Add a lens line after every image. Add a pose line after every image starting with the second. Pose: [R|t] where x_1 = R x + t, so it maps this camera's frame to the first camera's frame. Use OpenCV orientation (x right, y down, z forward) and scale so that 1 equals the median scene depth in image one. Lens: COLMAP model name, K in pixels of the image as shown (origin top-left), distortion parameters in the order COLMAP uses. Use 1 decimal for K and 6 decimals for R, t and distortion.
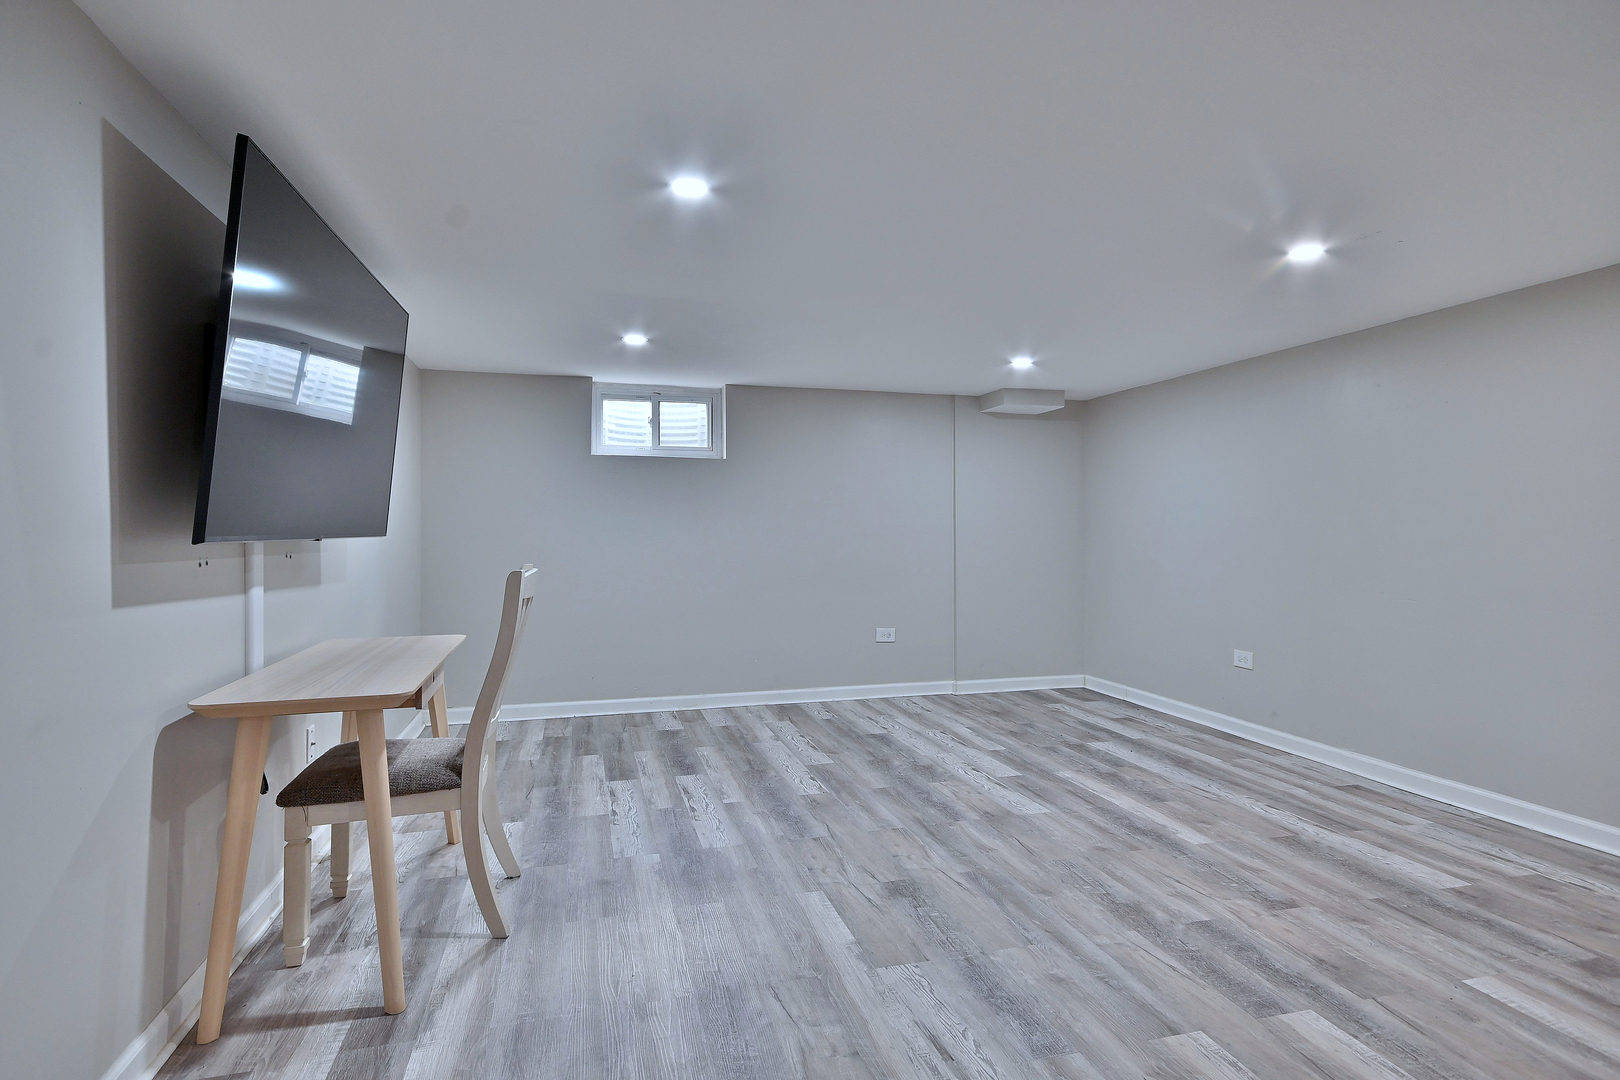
lens RADIAL K [[828.9, 0, 808.3], [0, 828.9, 537.5], [0, 0, 1]] dist [0.004040, 0.001974]
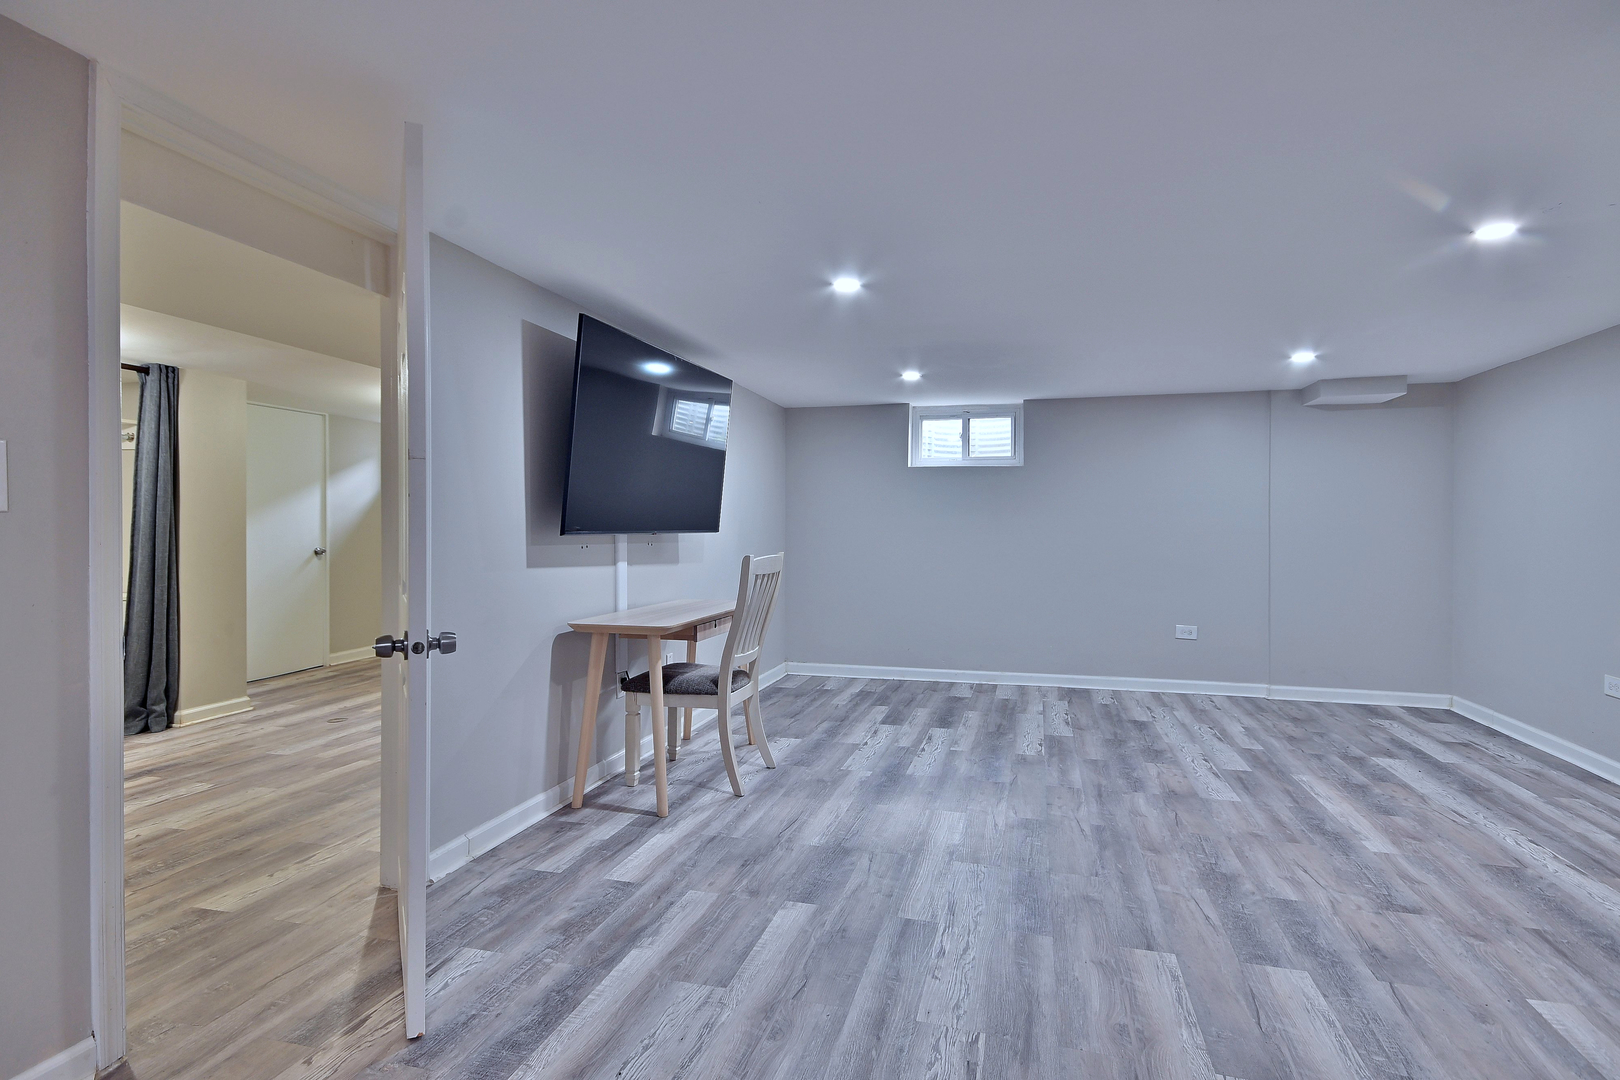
lens RADIAL K [[798.1, 0, 809.3], [0, 798.1, 531.4], [0, 0, 1]] dist [0.001989, -0.000464]
pose [[0.859351, 0.004601, -0.511366, 0.355146], [-0.007001, 0.999972, -0.002768, -0.000439], [0.511339, 0.005959, 0.859358, -0.143806]]
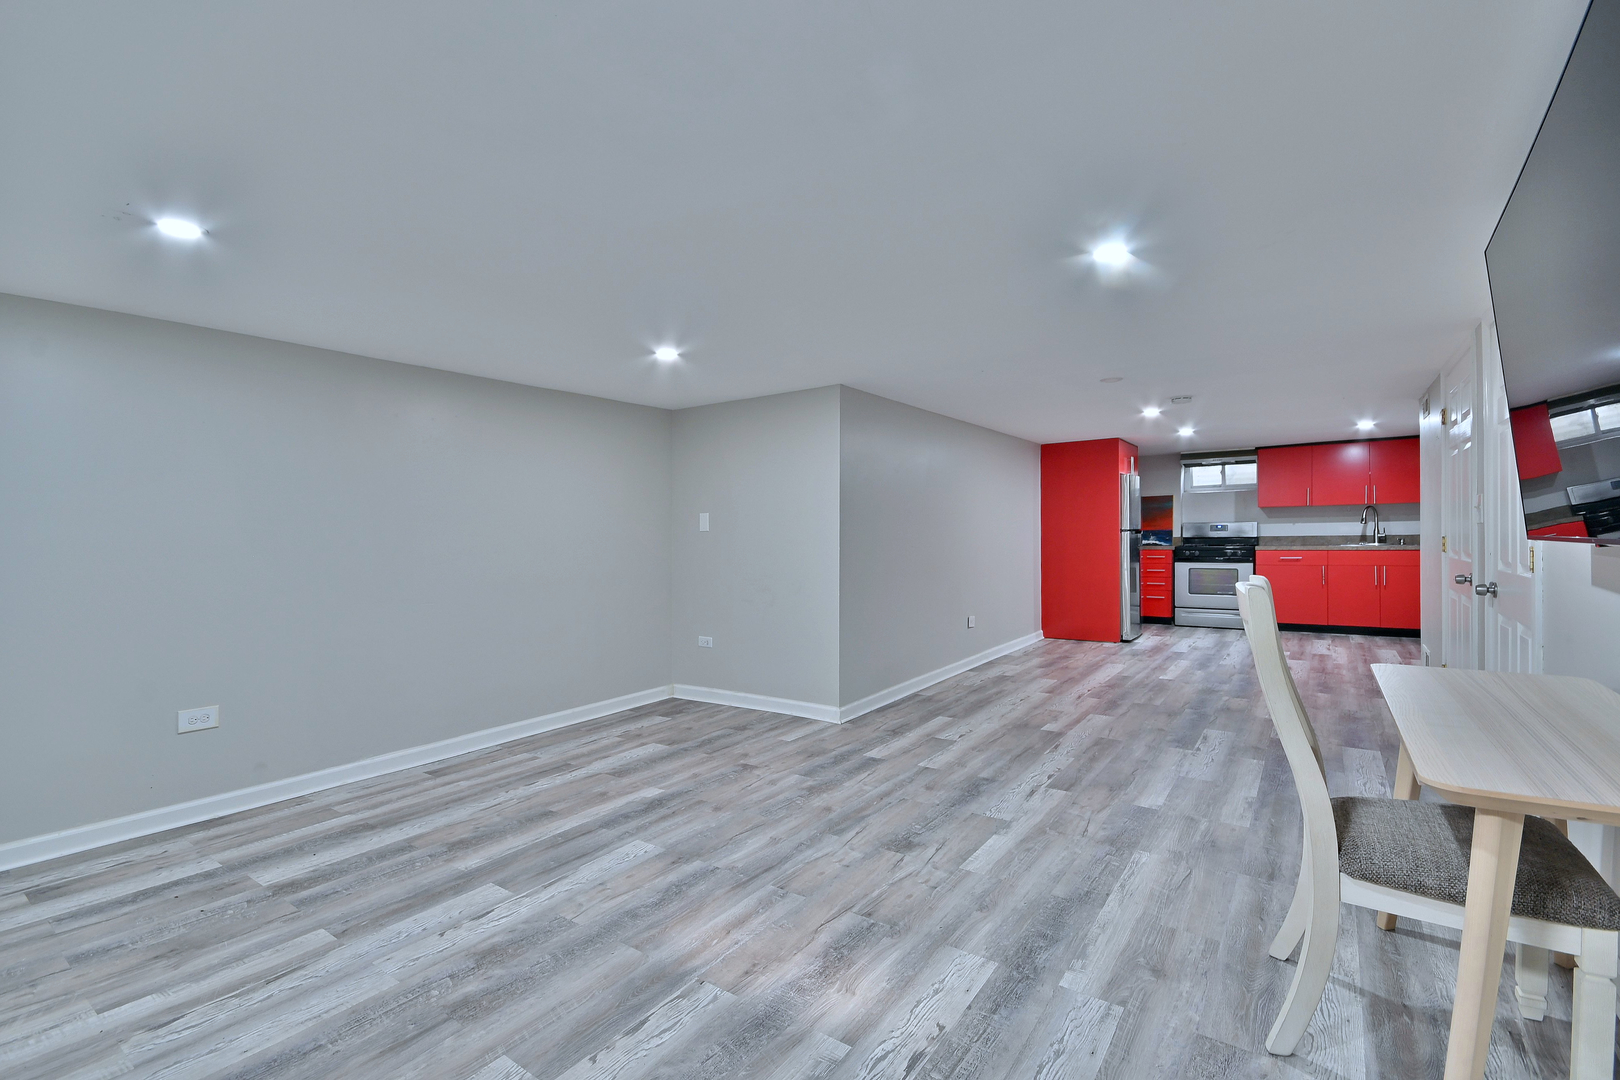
lens RADIAL K [[720.6, 0, 781.8], [0, 720.6, 540.3], [0, 0, 1]] dist [0.000893, 0.000090]
pose [[-0.608145, 0.005065, 0.793810, -0.490945], [0.022614, 0.999684, 0.010946, -0.019502], [-0.793504, 0.024608, -0.608067, 1.434377]]
